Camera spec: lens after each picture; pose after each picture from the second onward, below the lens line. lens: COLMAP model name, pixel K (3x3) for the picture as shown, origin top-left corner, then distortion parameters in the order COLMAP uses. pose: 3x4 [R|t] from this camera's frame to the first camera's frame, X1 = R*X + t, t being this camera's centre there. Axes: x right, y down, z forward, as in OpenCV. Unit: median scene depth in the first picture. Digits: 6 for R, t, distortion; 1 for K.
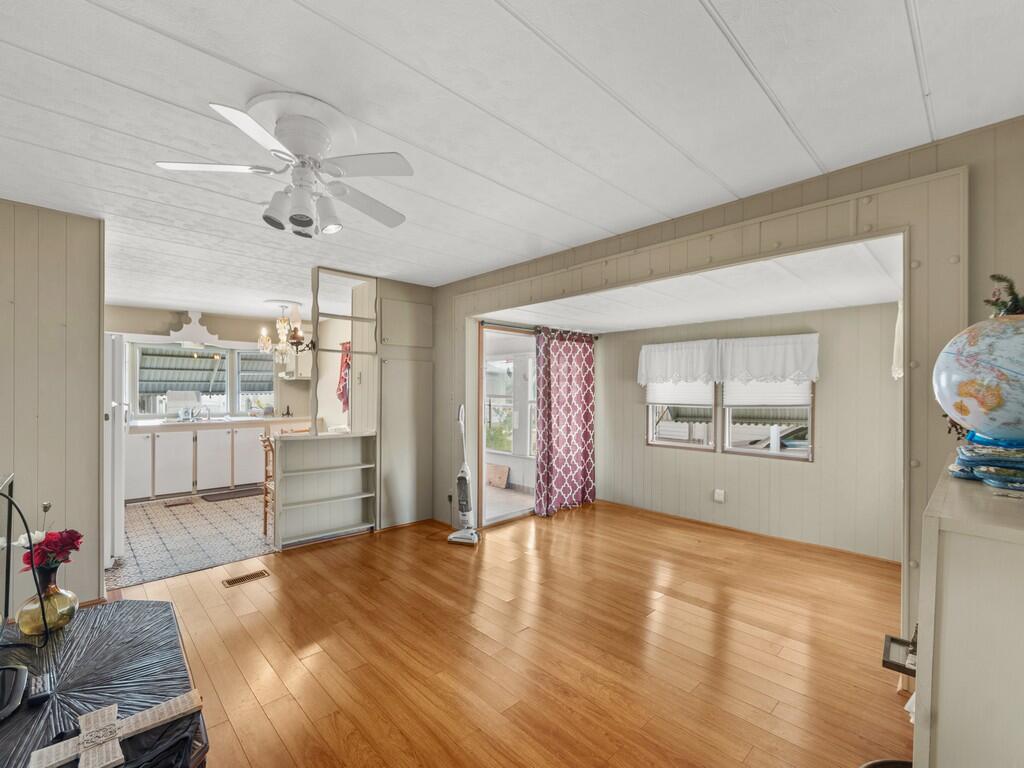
lens RADIAL K [[452.1, 0, 488.7], [0, 452.1, 399.7], [0, 0, 1]] dist [0.010031, -0.003955]
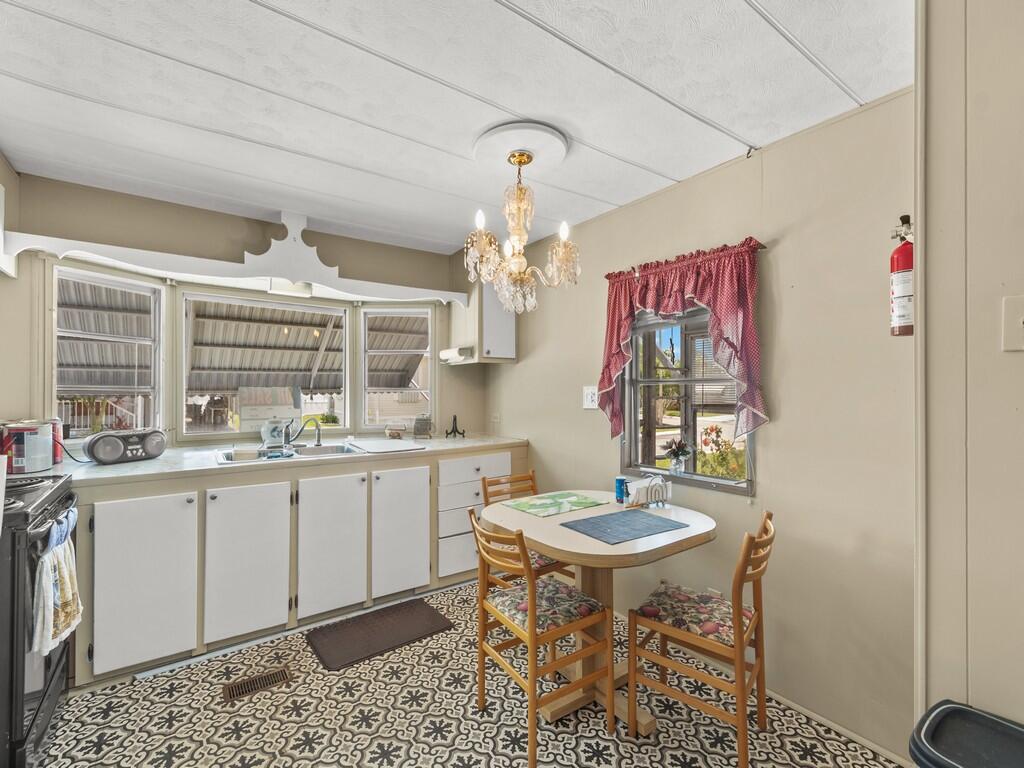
lens RADIAL K [[452.1, 0, 480.4], [0, 452.1, 390.0], [0, 0, 1]] dist [0.010031, -0.003955]
pose [[0.988843, 0.000298, -0.148961, -0.365522], [-0.002358, 0.999904, -0.013653, -0.008903], [0.148942, 0.013852, 0.988749, 0.536680]]
